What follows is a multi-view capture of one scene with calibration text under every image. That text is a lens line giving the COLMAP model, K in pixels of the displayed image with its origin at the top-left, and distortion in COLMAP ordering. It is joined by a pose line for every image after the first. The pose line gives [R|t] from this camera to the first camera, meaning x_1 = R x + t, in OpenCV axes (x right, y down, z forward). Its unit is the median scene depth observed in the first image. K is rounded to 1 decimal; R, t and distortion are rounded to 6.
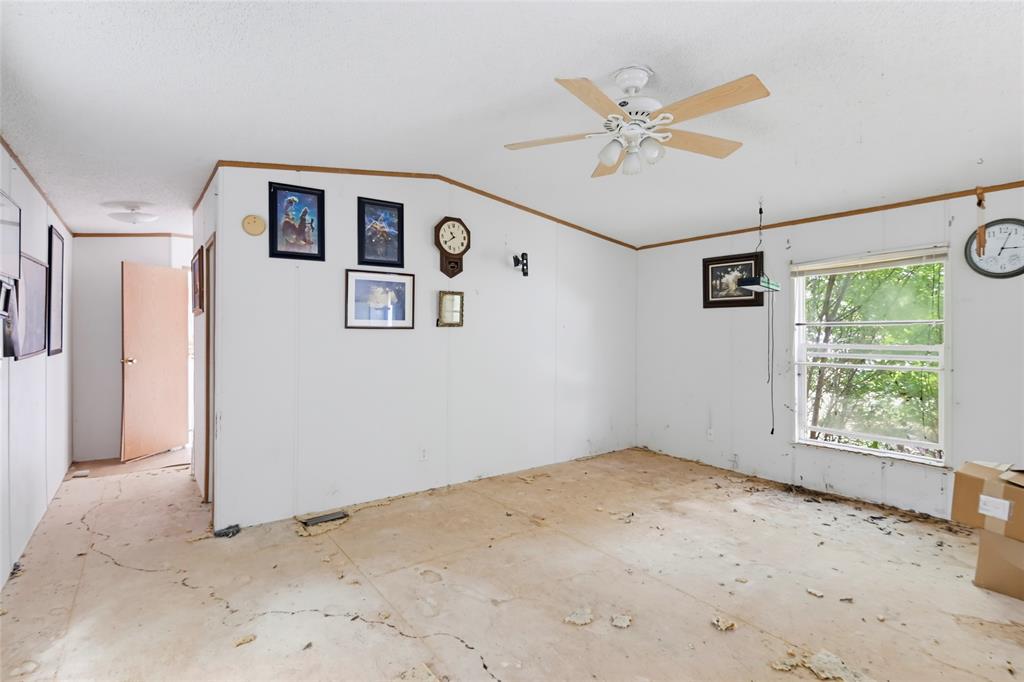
lens RADIAL K [[495.0, 0, 514.4], [0, 495.0, 333.1], [0, 0, 1]] dist [0.002852, -0.001726]
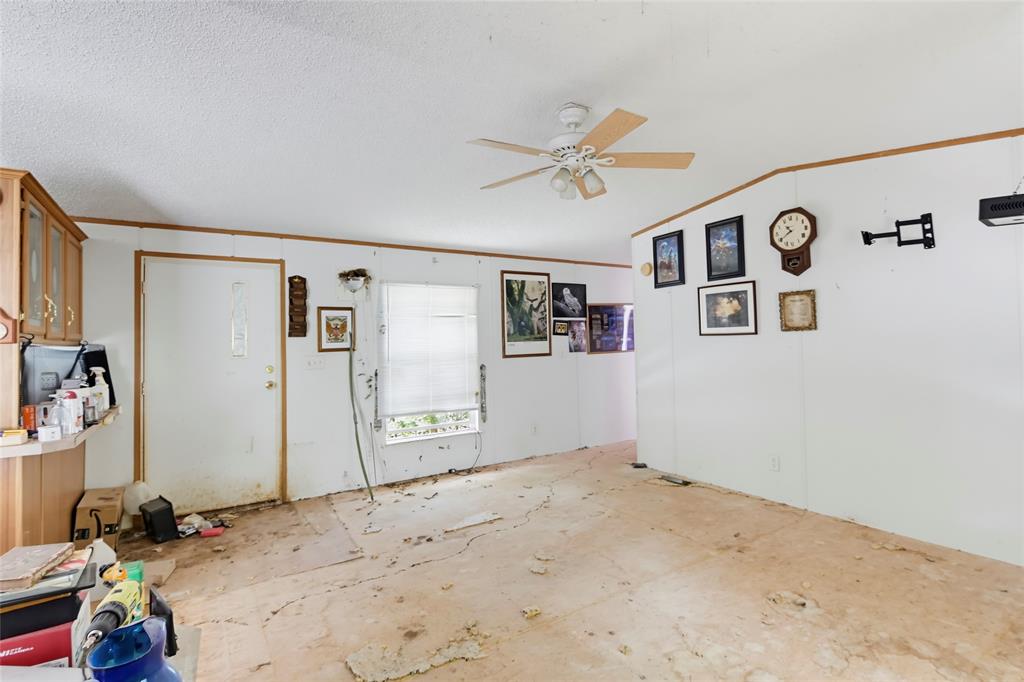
lens RADIAL K [[495.0, 0, 513.7], [0, 495.0, 333.5], [0, 0, 1]] dist [0.002852, -0.001726]
pose [[-0.073022, -0.017423, -0.997178, 0.871363], [0.020388, 0.999612, -0.018958, -0.001285], [0.997122, -0.021714, -0.072639, 0.604552]]
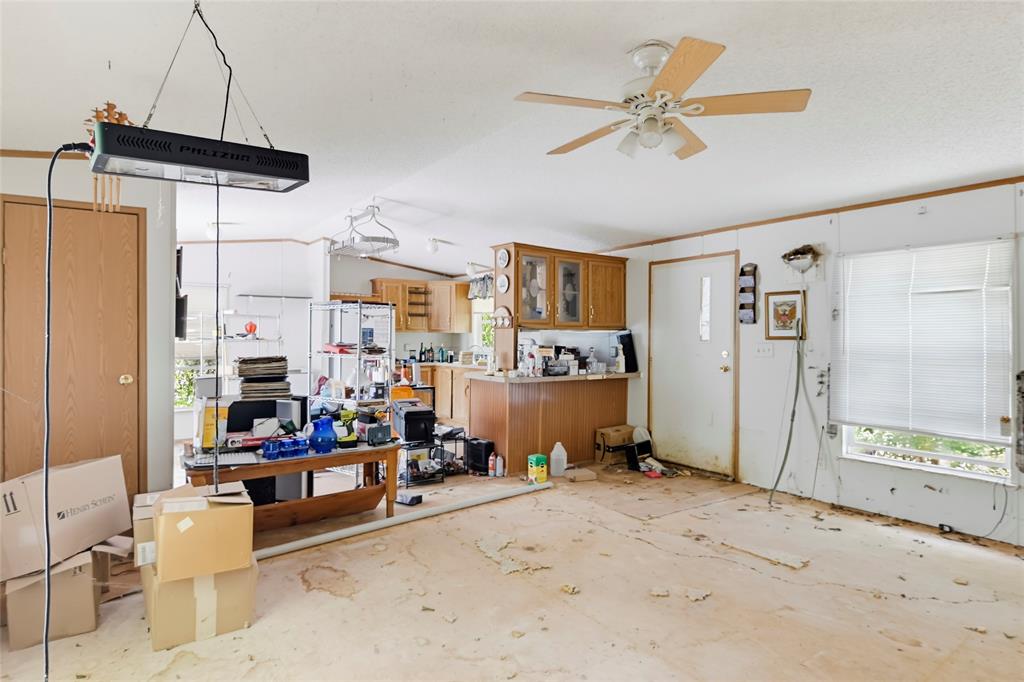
lens RADIAL K [[544.2, 0, 512.0], [0, 544.2, 339.2], [0, 0, 1]] dist [-0.002848, -0.001525]
pose [[-0.999924, -0.003944, 0.011664, 0.310812], [-0.003850, 0.999960, 0.008048, 0.001910], [-0.011695, 0.008003, -0.999900, 1.292048]]
